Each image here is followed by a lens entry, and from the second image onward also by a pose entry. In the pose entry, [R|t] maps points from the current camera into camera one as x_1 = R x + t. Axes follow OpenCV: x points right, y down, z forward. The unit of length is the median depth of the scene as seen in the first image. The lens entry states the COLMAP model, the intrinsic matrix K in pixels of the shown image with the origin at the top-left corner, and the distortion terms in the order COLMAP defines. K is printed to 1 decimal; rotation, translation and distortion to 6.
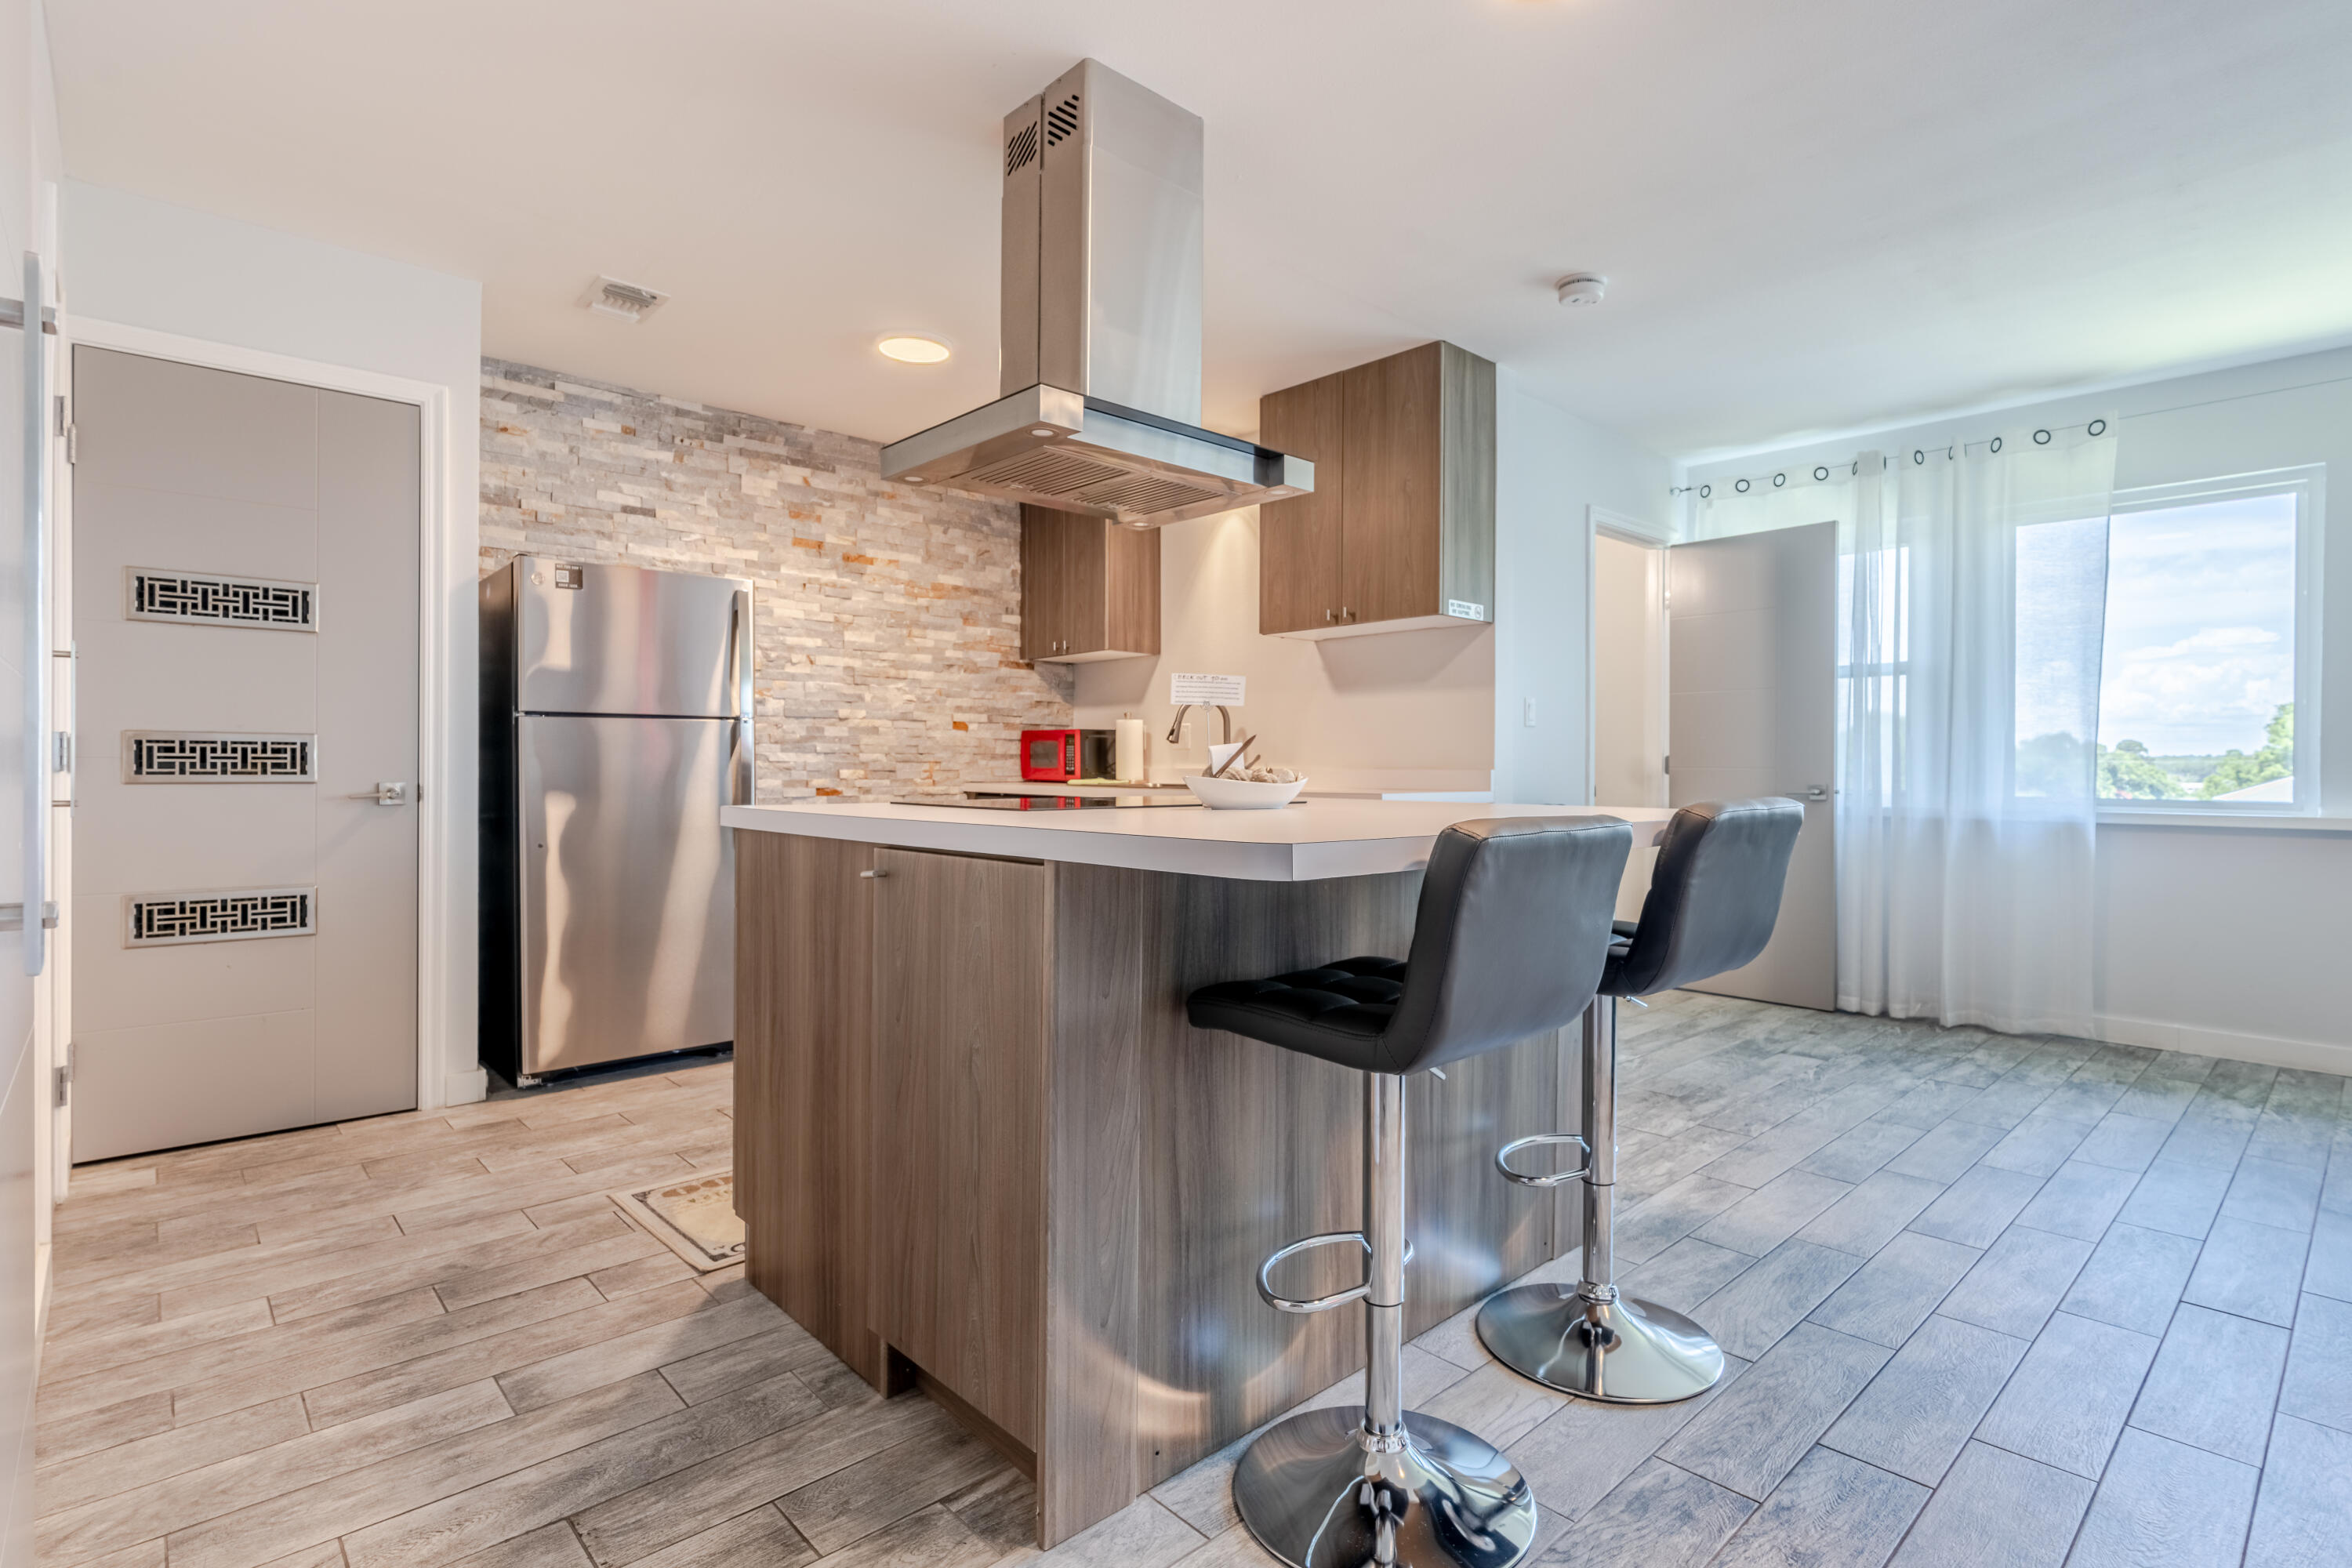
lens RADIAL K [[1149.4, 0, 1194.0], [0, 1149.4, 771.7], [0, 0, 1]] dist [-0.002663, 0.000850]
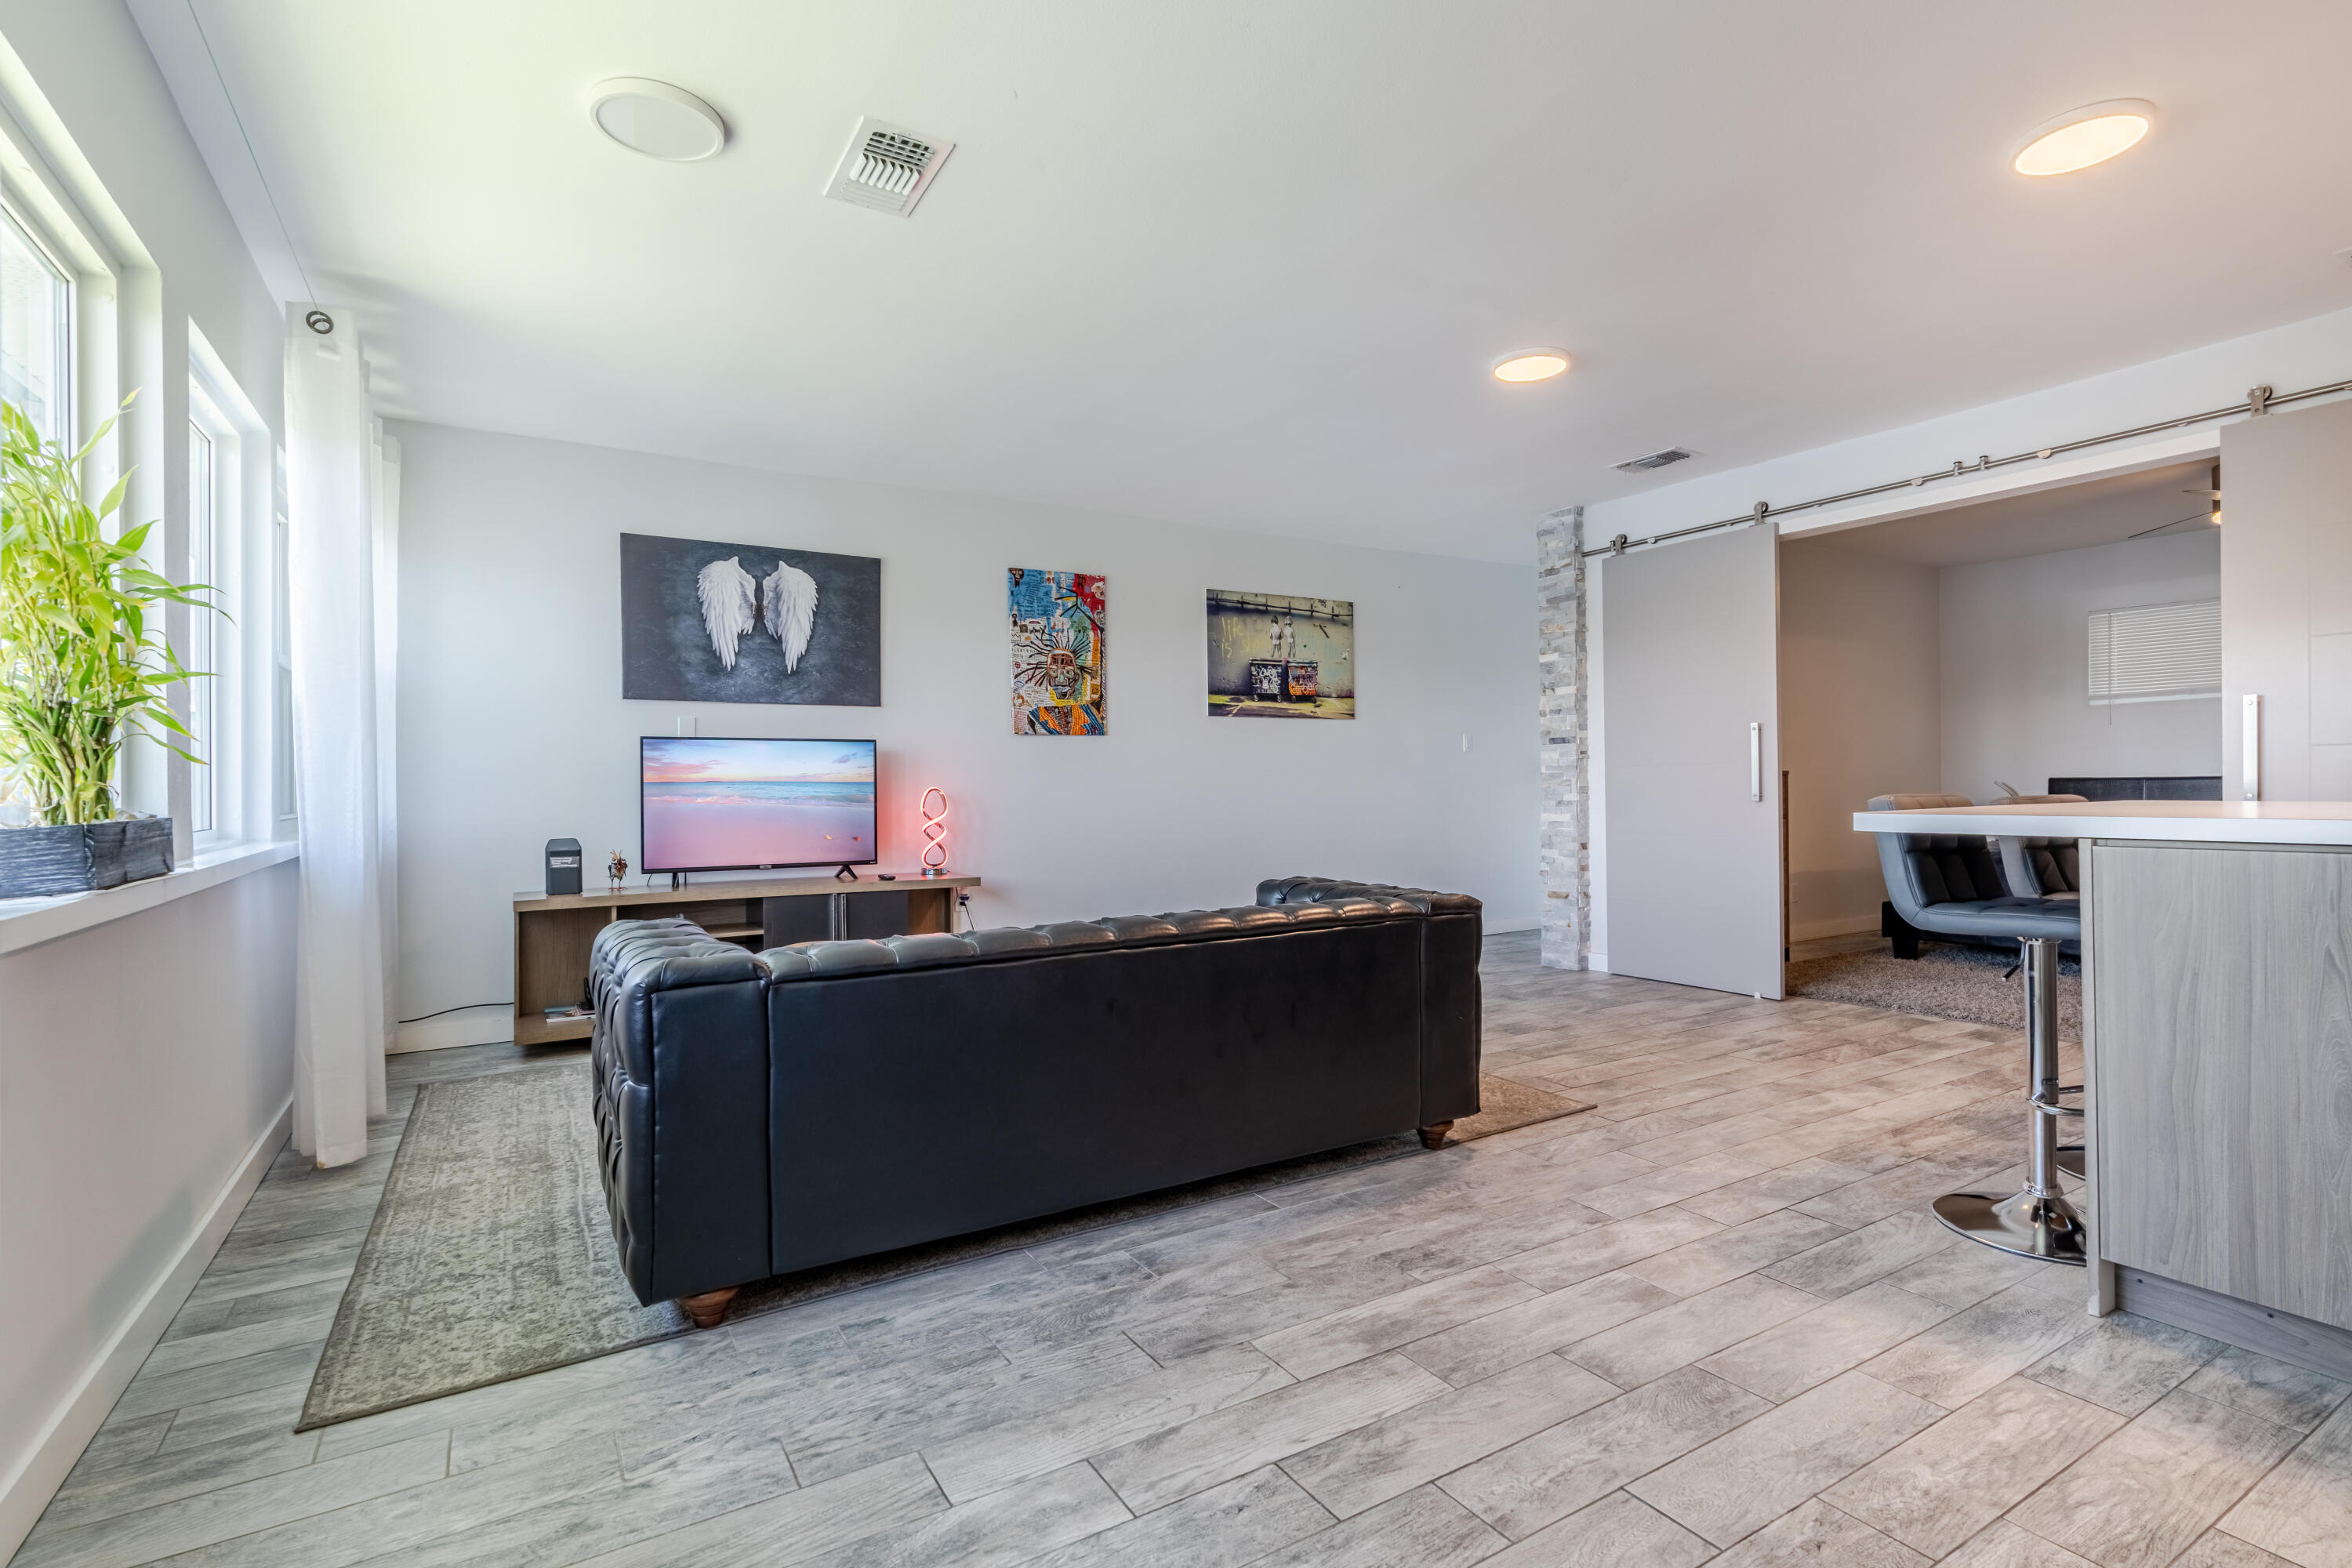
lens RADIAL K [[1119.1, 0, 1168.0], [0, 1119.1, 791.7], [0, 0, 1]] dist [-0.003123, 0.000145]
pose [[-0.977791, 0.005776, 0.209505, 0.461091], [0.008332, 0.999901, 0.011317, -0.001347], [-0.209419, 0.012811, -0.977742, 1.070794]]
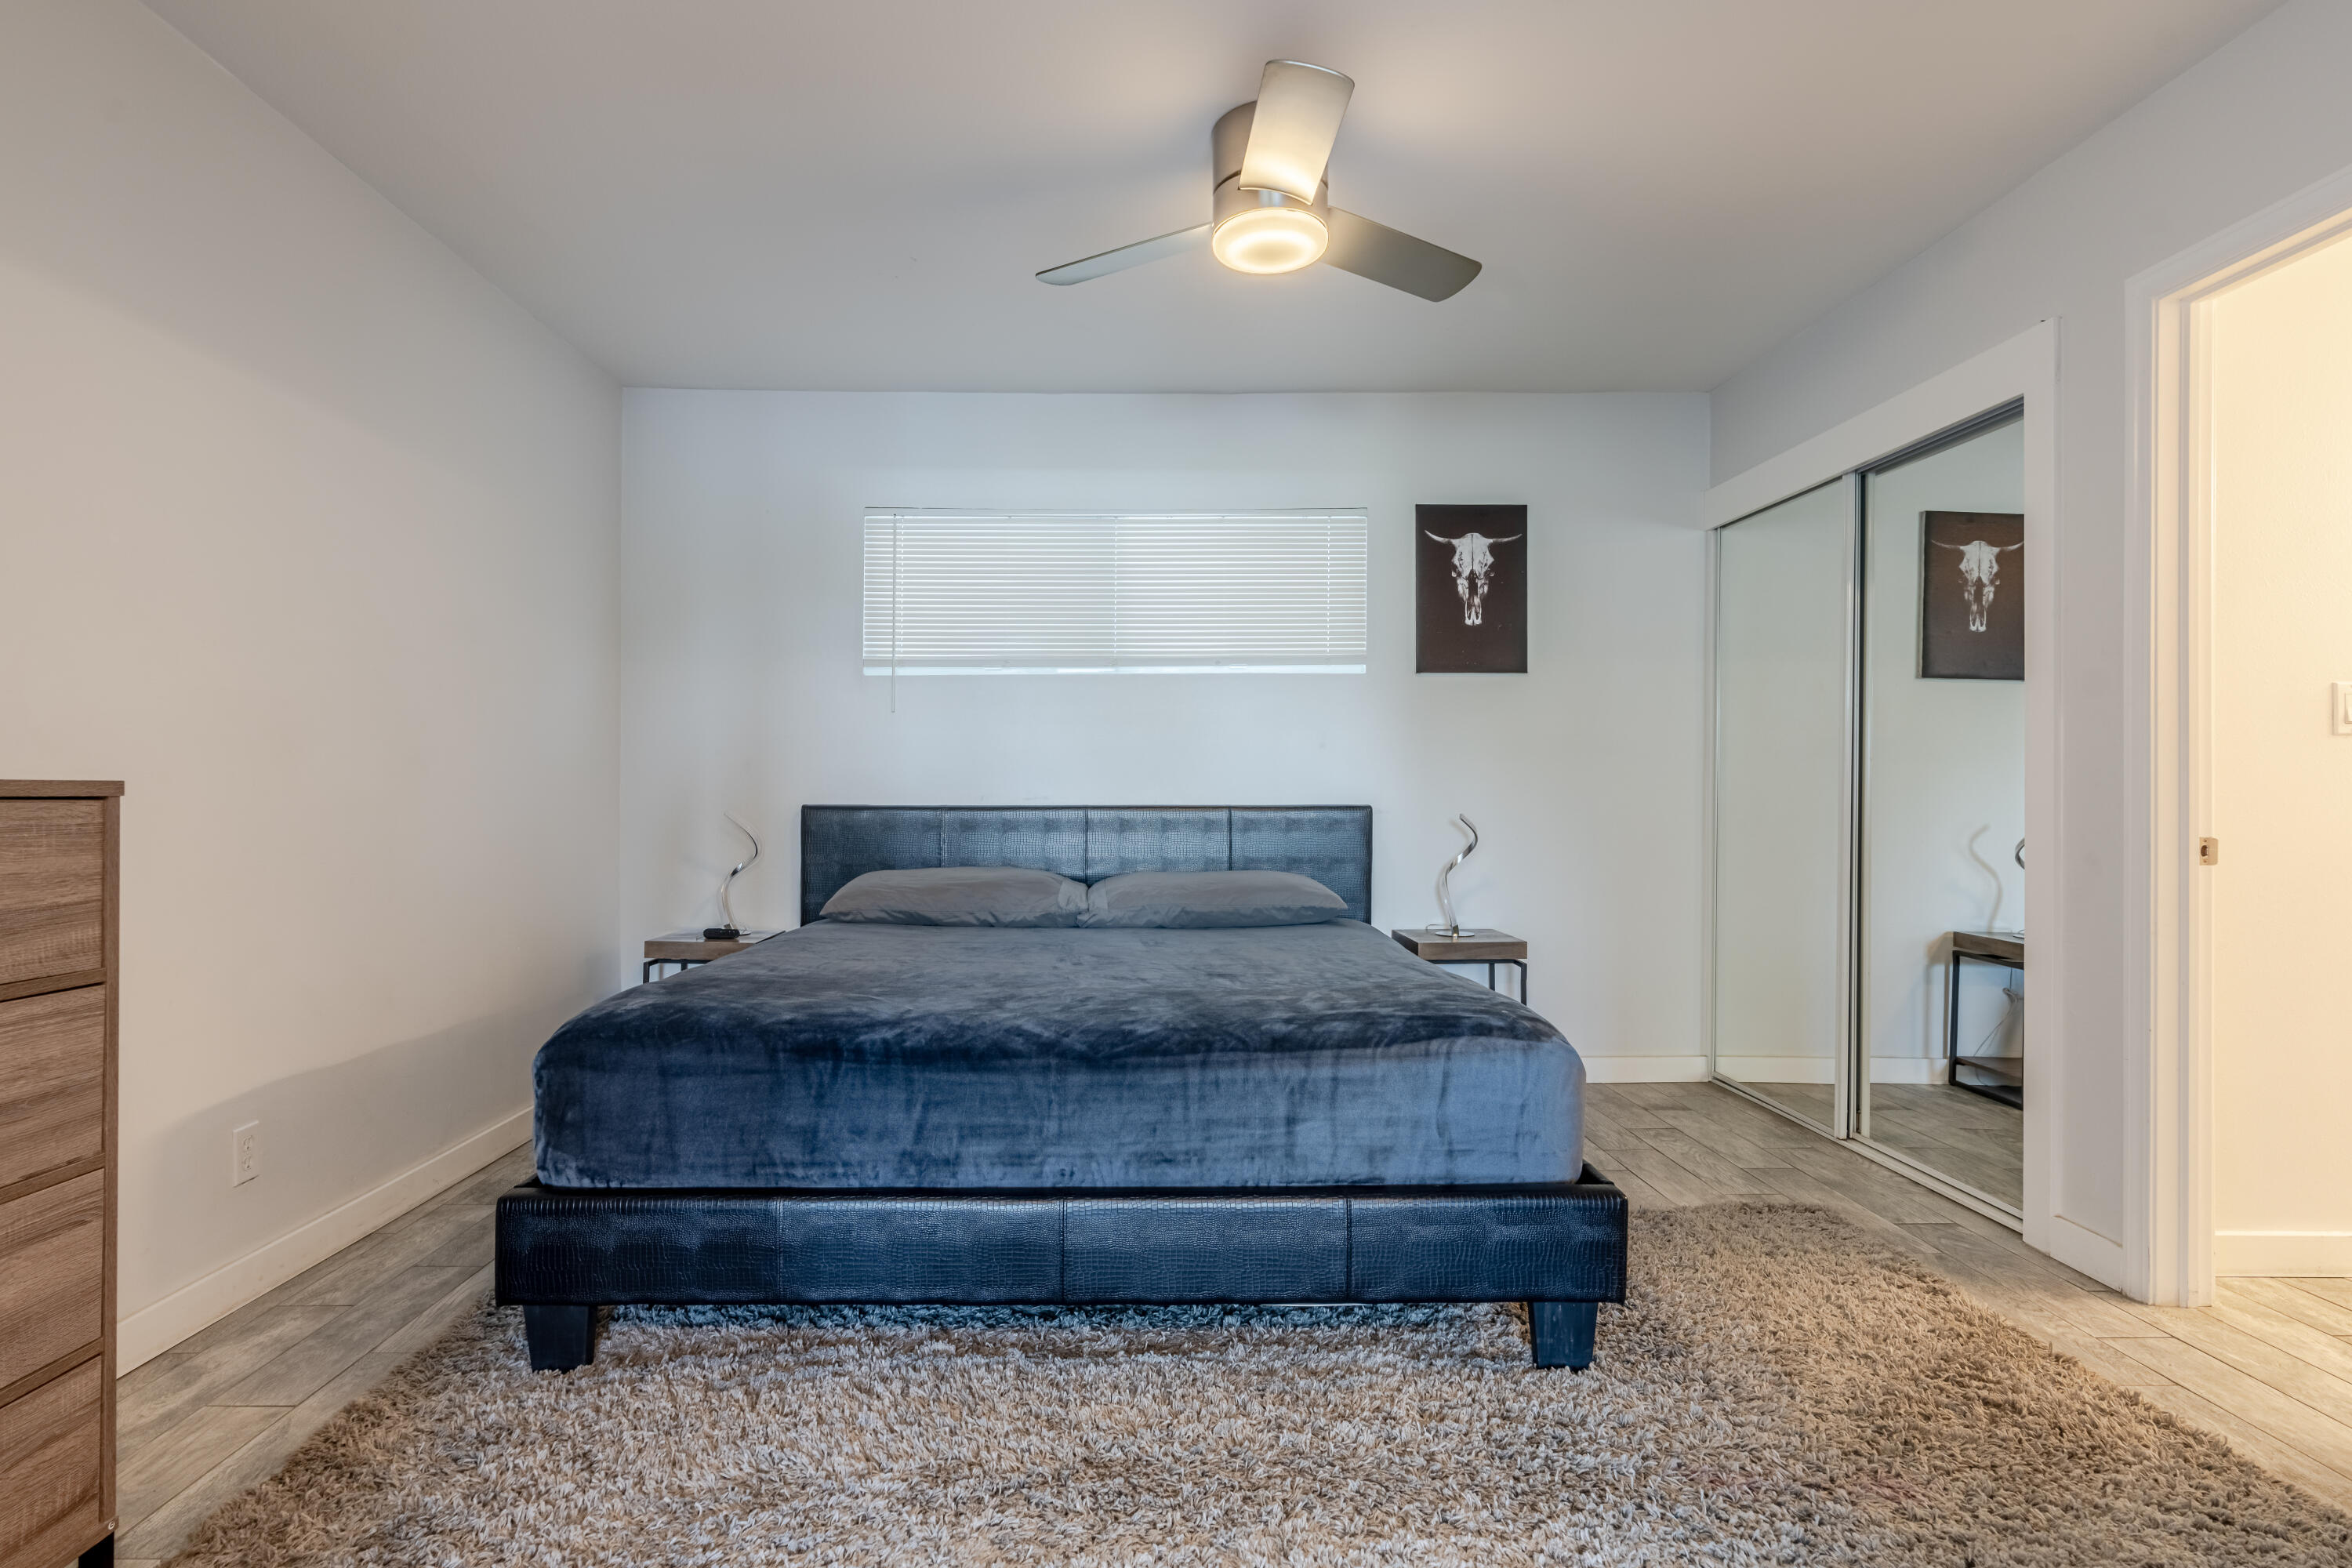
lens RADIAL K [[1200.5, 0, 1139.0], [0, 1200.5, 790.4], [0, 0, 1]] dist [-0.001558, 0.000165]
pose [[-0.672904, -0.006888, -0.739698, 0.077441], [-0.008649, 0.999962, -0.001444, -0.004568], [0.739679, 0.005427, -0.672938, 0.069542]]
